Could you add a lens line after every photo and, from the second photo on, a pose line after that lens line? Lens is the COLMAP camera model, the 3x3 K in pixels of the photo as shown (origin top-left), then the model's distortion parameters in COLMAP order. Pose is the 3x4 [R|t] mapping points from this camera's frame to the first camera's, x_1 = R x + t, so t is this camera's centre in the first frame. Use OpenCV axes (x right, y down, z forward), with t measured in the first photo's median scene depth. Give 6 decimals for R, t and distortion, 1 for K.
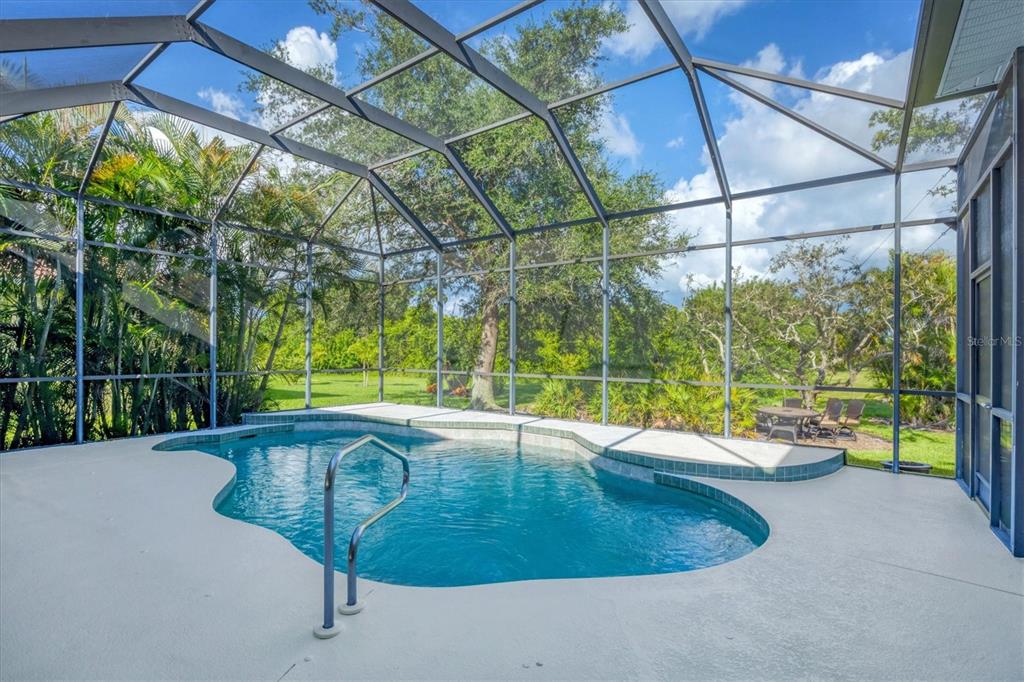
lens RADIAL K [[480.2, 0, 515.7], [0, 480.2, 344.4], [0, 0, 1]] dist [-0.001735, -0.000462]
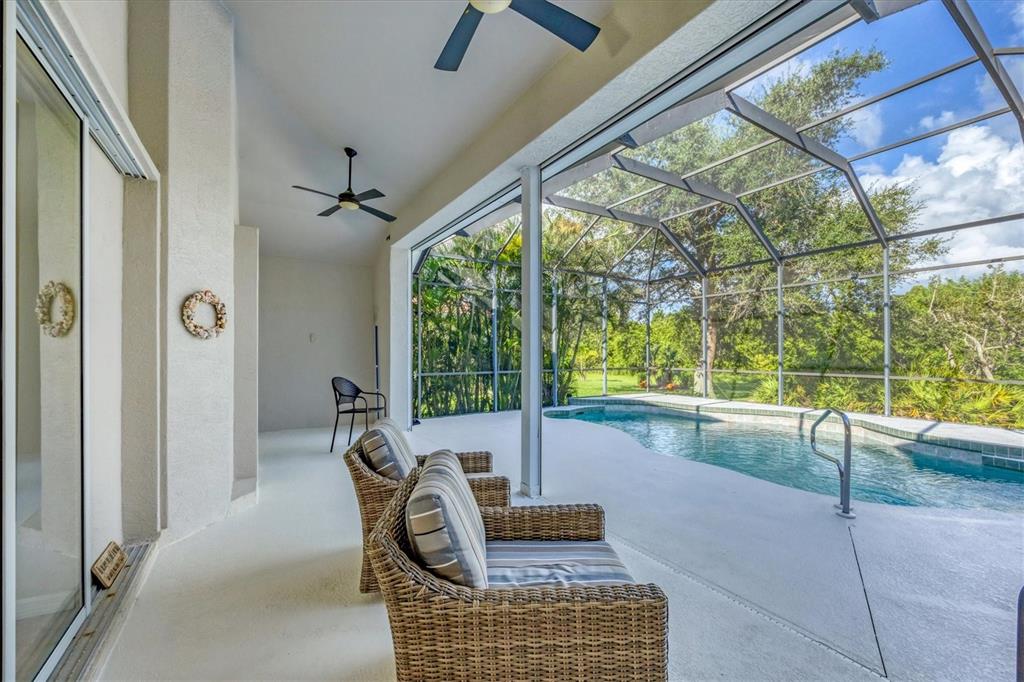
lens RADIAL K [[415.5, 0, 508.2], [0, 415.5, 346.2], [0, 0, 1]] dist [-0.000147, 0.000251]
pose [[0.932136, -0.010795, -0.361946, -0.295285], [0.010355, 0.999941, -0.003155, -0.010654], [0.361959, -0.000807, 0.932194, -0.266912]]
